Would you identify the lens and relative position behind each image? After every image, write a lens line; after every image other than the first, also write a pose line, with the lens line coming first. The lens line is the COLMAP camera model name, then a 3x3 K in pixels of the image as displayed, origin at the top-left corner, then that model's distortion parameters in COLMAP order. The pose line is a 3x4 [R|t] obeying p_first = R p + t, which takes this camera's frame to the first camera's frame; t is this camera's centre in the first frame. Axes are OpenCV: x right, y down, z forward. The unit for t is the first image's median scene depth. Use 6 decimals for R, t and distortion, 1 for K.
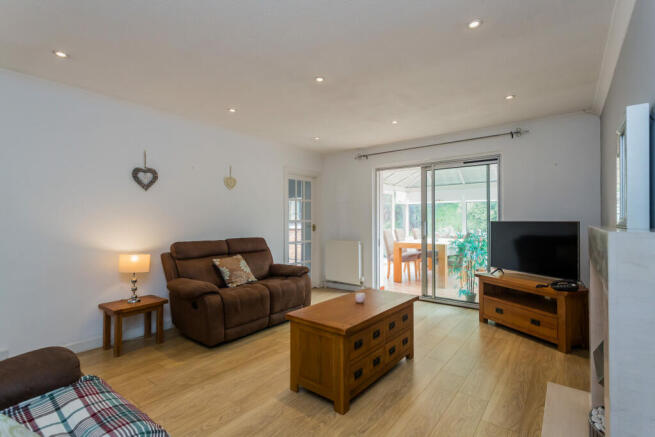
lens RADIAL K [[311.1, 0, 328.5], [0, 311.1, 215.3], [0, 0, 1]] dist [0.001292, -0.000412]
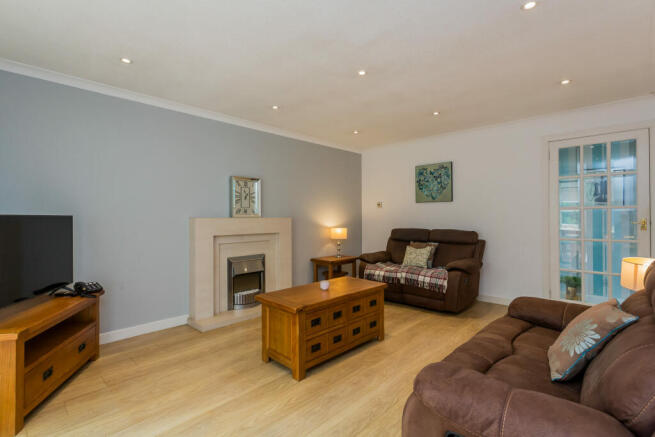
lens RADIAL K [[303.8, 0, 327.5], [0, 303.8, 218.5], [0, 0, 1]] dist [0.000107, -0.000089]
pose [[-0.993996, -0.000788, 0.109417, -0.010086], [-0.002962, 0.999801, -0.019707, 0.029380], [-0.109380, -0.019913, -0.993801, 1.229224]]
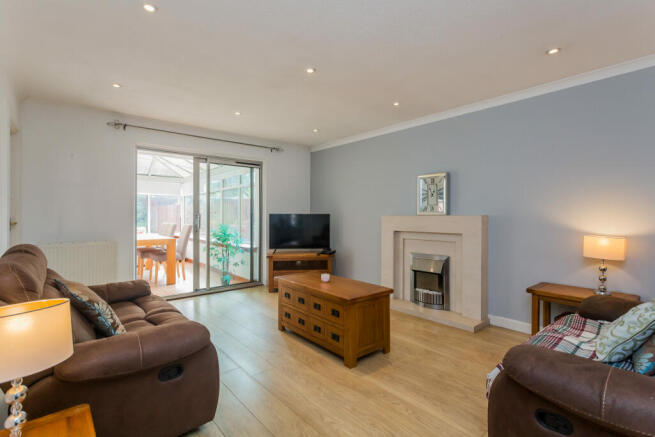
lens RADIAL K [[311.1, 0, 328.5], [0, 311.1, 215.3], [0, 0, 1]] dist [0.001292, -0.000412]
pose [[0.200787, -0.001571, 0.979634, -0.623592], [-0.021518, 0.999750, 0.006013, 0.010014], [-0.979399, -0.022287, 0.200703, 0.451848]]
